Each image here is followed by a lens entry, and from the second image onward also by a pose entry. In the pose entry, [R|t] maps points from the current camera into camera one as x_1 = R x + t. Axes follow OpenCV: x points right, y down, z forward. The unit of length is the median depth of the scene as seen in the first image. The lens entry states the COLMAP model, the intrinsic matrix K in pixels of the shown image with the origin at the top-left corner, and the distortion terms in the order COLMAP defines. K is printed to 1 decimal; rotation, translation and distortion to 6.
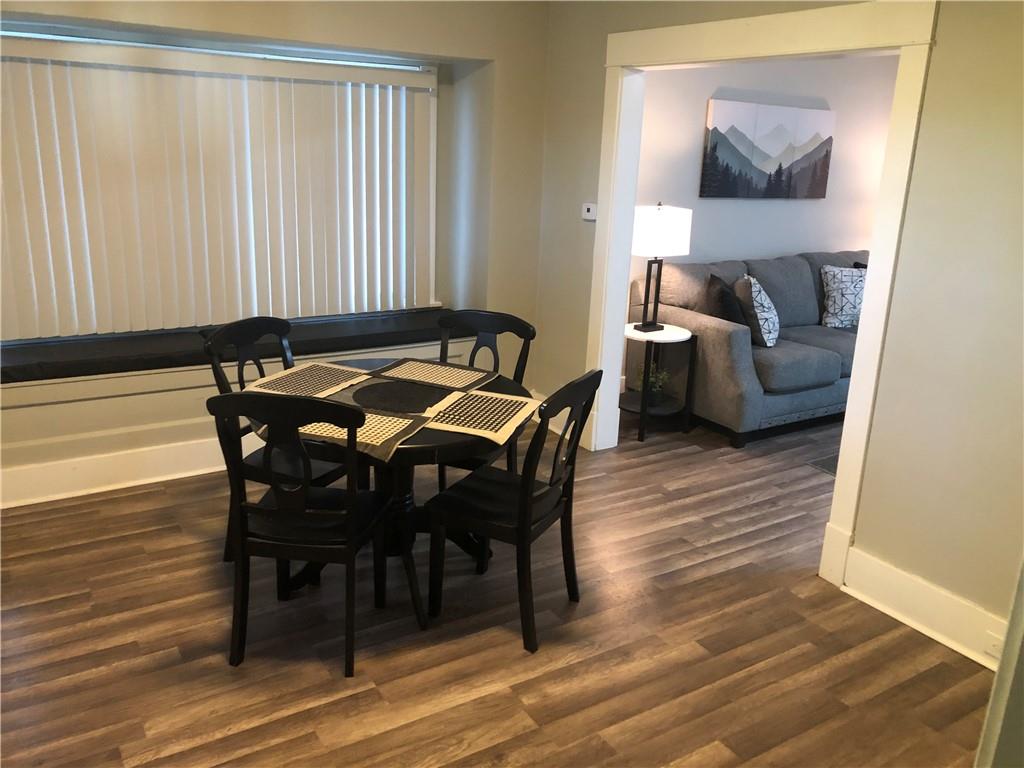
lens RADIAL K [[850.3, 0, 514.7], [0, 850.3, 383.9], [0, 0, 1]] dist [0.020959, 0.003022]
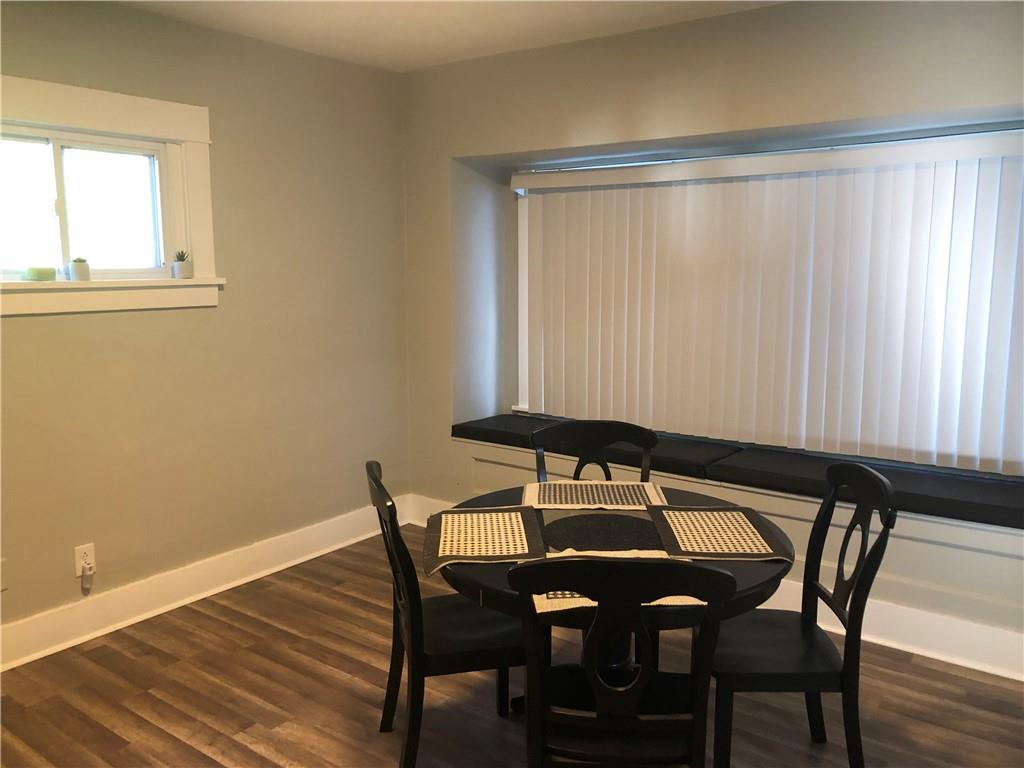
lens RADIAL K [[850.3, 0, 512.7], [0, 850.3, 381.8], [0, 0, 1]] dist [0.020959, 0.003022]
pose [[0.335371, 0.091688, -0.937614, 0.523870], [-0.246405, 0.969144, 0.006636, -0.097834], [0.909291, 0.228807, 0.347615, 0.564144]]
